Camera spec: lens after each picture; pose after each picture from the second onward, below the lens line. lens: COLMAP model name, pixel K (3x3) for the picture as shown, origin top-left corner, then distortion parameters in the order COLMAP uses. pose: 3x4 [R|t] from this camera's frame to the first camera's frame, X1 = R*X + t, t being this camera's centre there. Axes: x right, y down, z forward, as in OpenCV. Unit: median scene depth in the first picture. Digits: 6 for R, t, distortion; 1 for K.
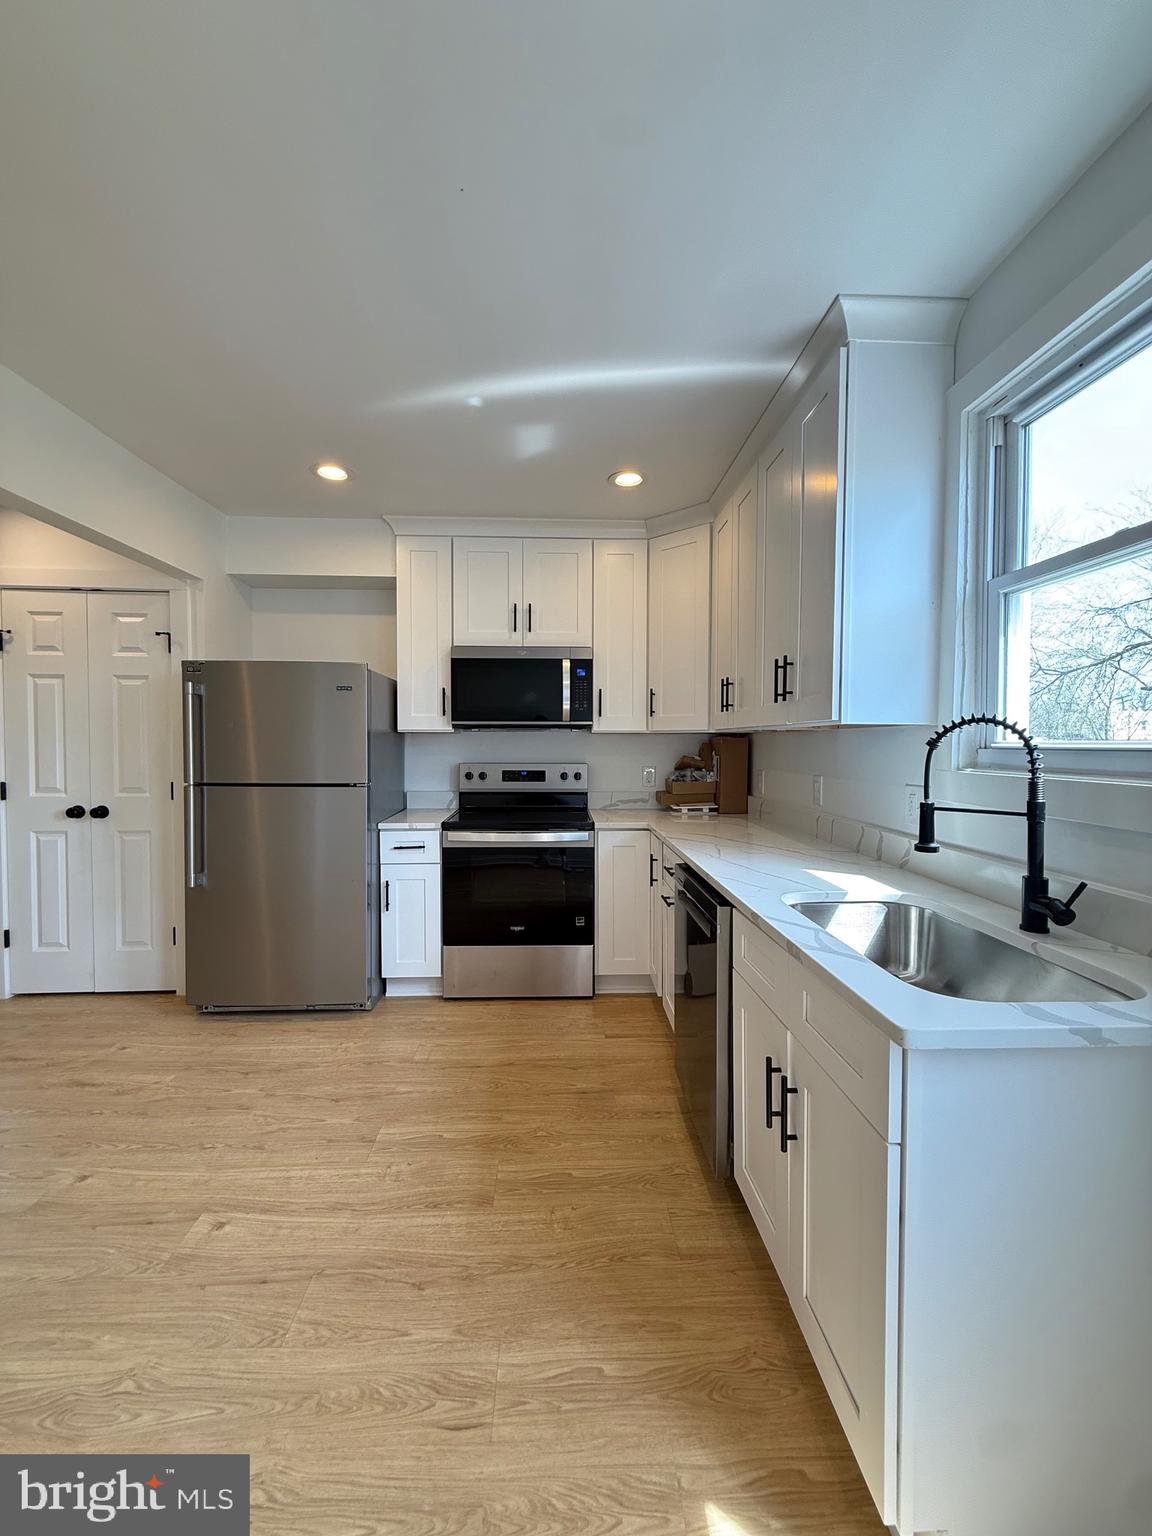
lens RADIAL K [[616.5, 0, 573.4], [0, 616.5, 770.9], [0, 0, 1]] dist [0.002297, -0.000074]
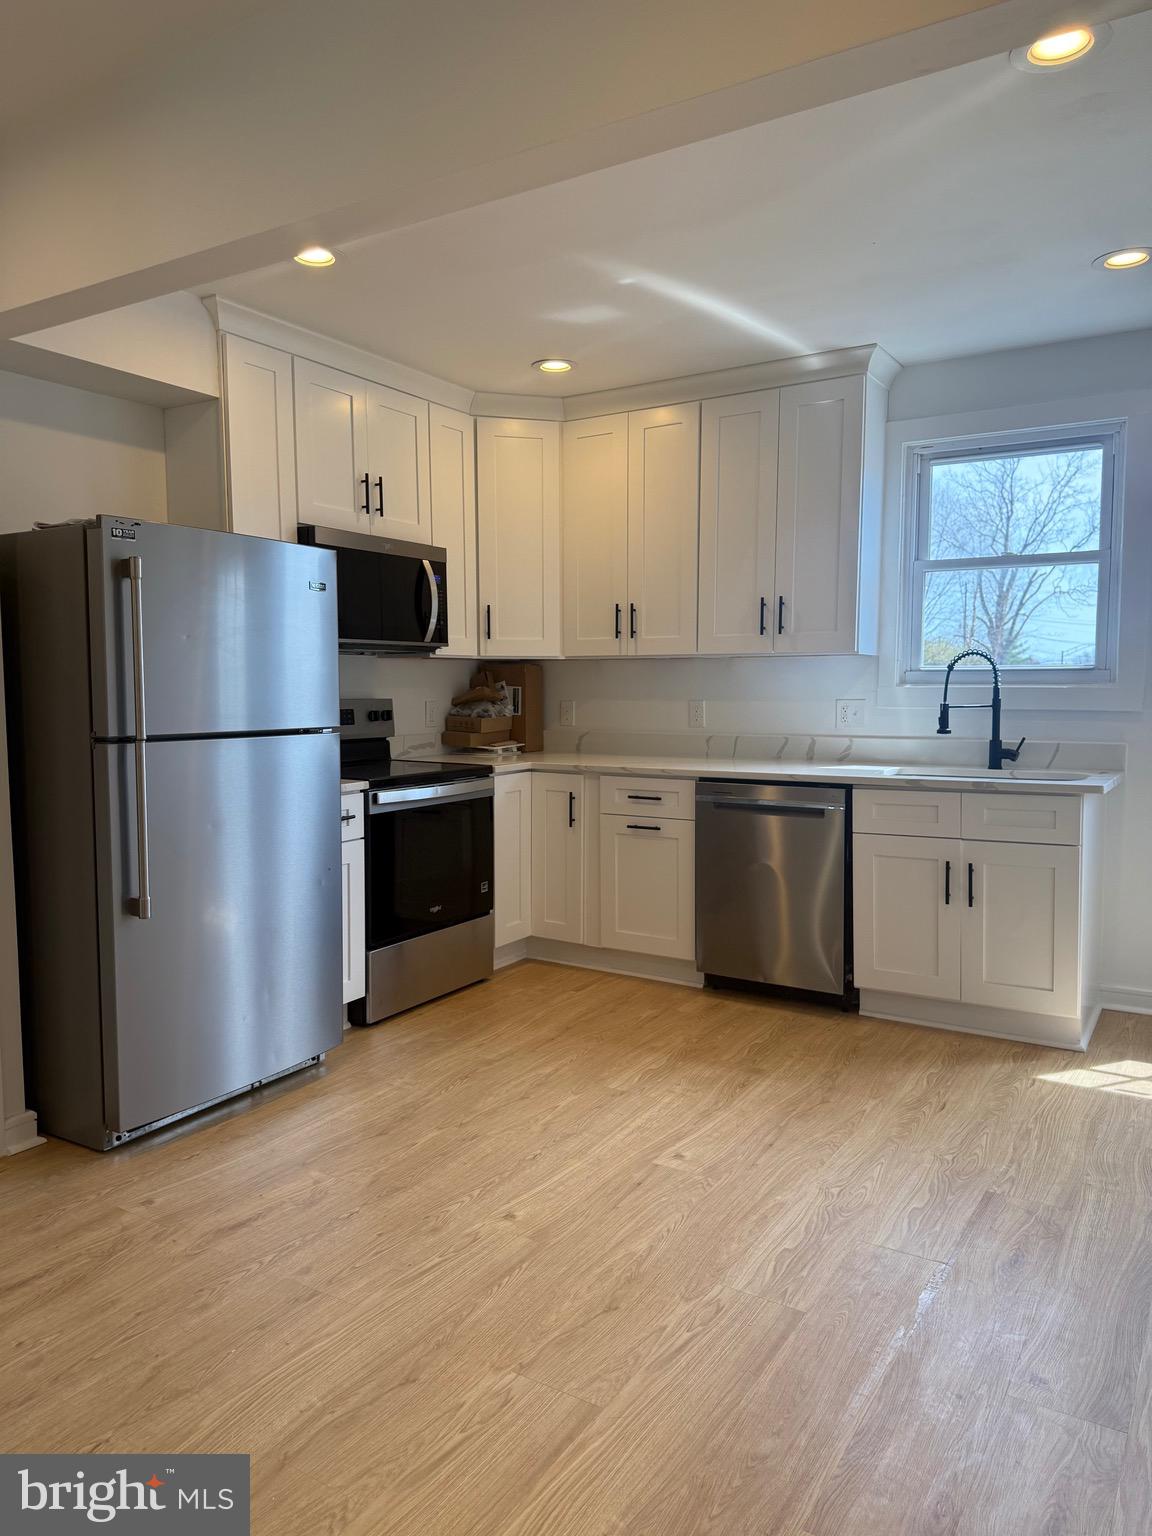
lens RADIAL K [[1089.4, 0, 577.3], [0, 1089.4, 766.5], [0, 0, 1]] dist [0.051491, -0.005400]
pose [[0.552263, -0.069638, 0.830756, -1.842727], [0.041170, 0.997567, 0.056252, 0.010478], [-0.832653, 0.003136, 0.553787, 0.146829]]
